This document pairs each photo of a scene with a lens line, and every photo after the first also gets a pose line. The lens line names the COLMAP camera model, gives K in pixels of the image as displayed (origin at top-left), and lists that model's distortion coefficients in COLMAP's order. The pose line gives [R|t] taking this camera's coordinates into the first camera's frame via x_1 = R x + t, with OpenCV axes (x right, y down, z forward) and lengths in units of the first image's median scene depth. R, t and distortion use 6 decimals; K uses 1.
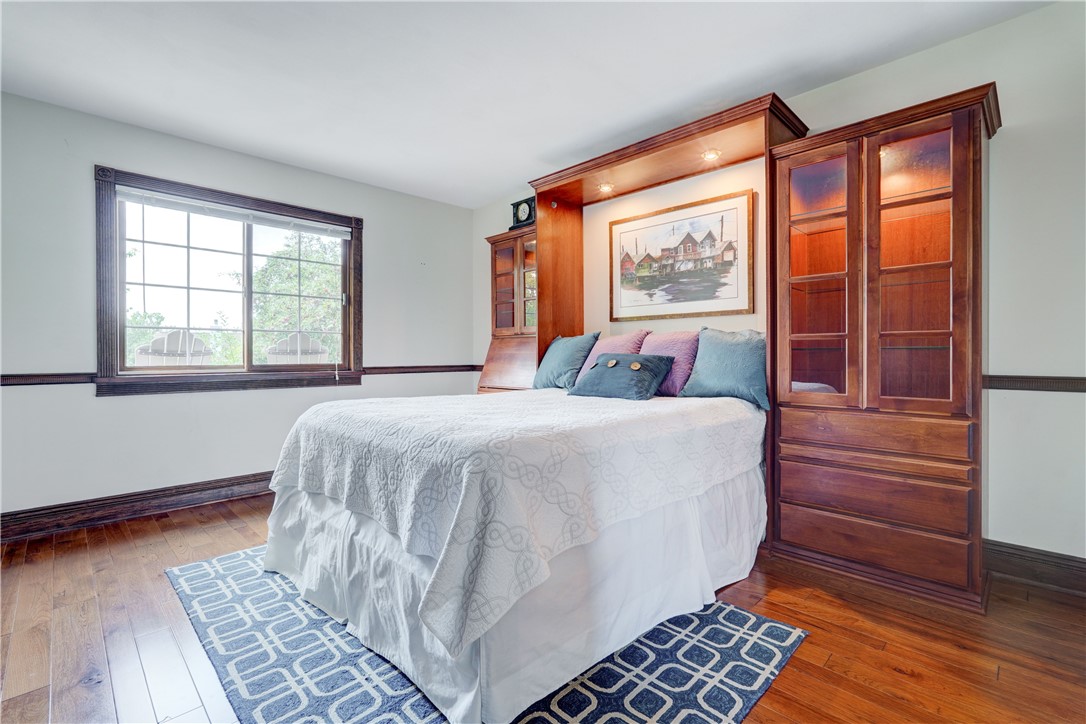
lens RADIAL K [[493.6, 0, 544.3], [0, 493.6, 358.1], [0, 0, 1]] dist [-0.010493, 0.003884]
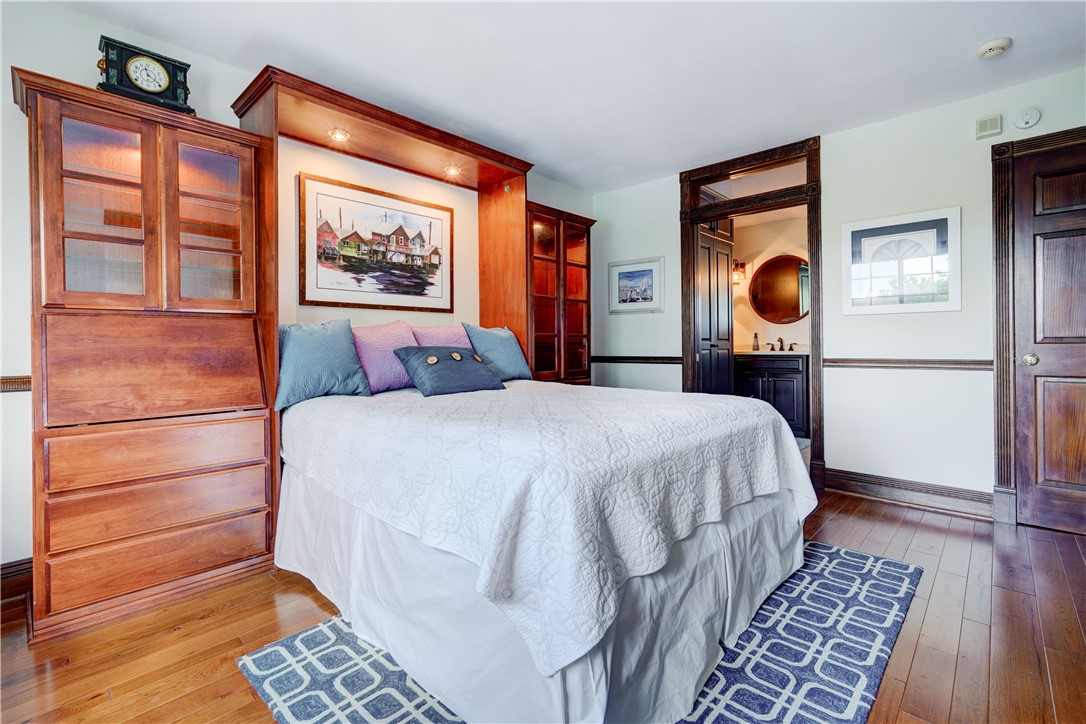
lens RADIAL K [[493.6, 0, 546.2], [0, 493.6, 344.5], [0, 0, 1]] dist [-0.010493, 0.003884]
pose [[-0.045814, 0.006022, 0.998932, -0.717143], [0.018090, 0.999823, -0.005197, -0.003434], [-0.998786, 0.017832, -0.045915, 0.760352]]
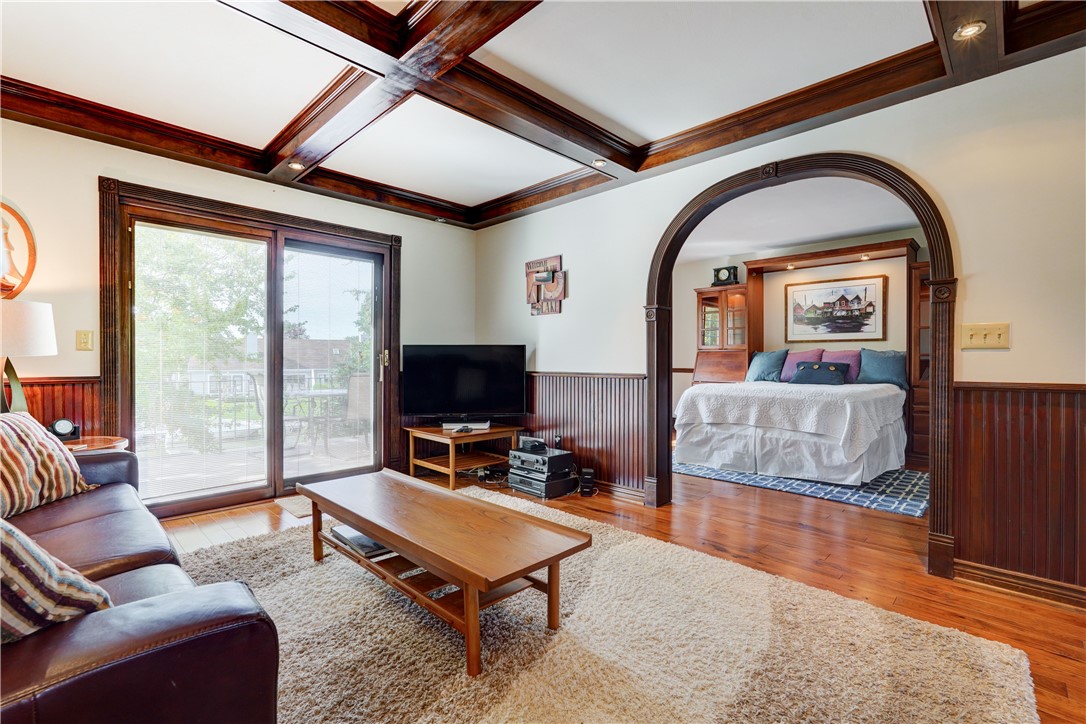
lens RADIAL K [[493.6, 0, 536.4], [0, 493.6, 361.9], [0, 0, 1]] dist [-0.010493, 0.003884]
pose [[0.999957, 0.007645, 0.005221, -0.839124], [-0.007615, 0.999954, -0.005797, 0.009818], [-0.005265, 0.005757, 0.999970, -0.794107]]
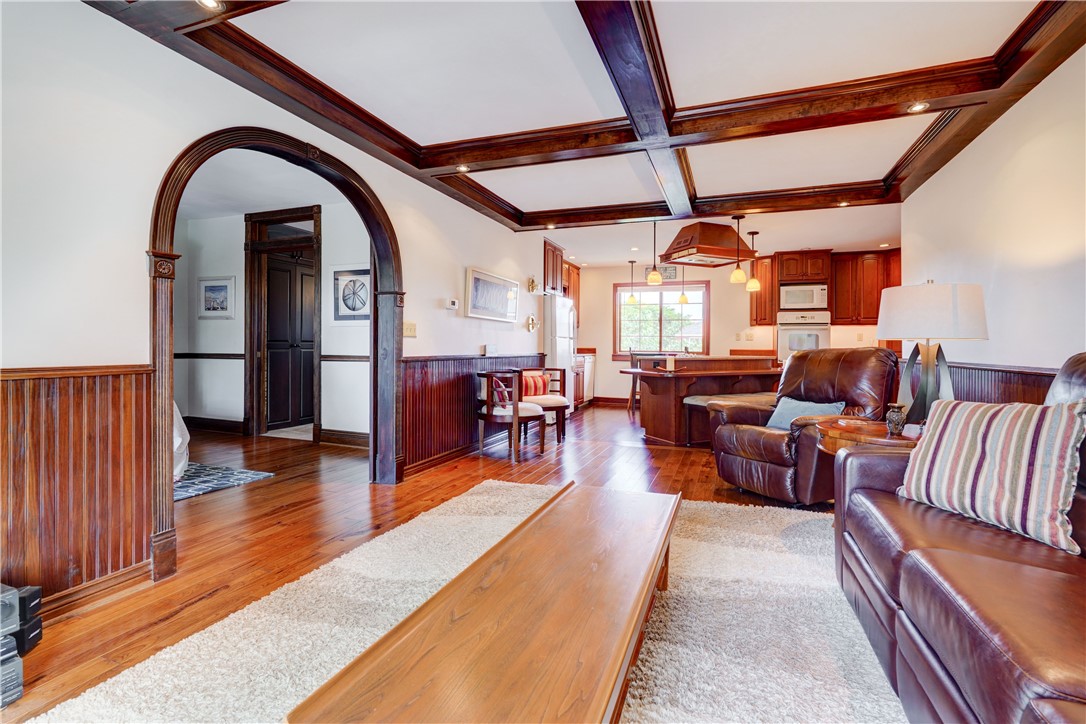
lens RADIAL K [[493.6, 0, 548.3], [0, 493.6, 351.1], [0, 0, 1]] dist [-0.010493, 0.003884]
pose [[-0.423133, -0.009096, 0.906022, -1.423318], [0.004220, 0.999919, 0.012009, 0.003367], [-0.906058, 0.008905, -0.423060, 0.122171]]
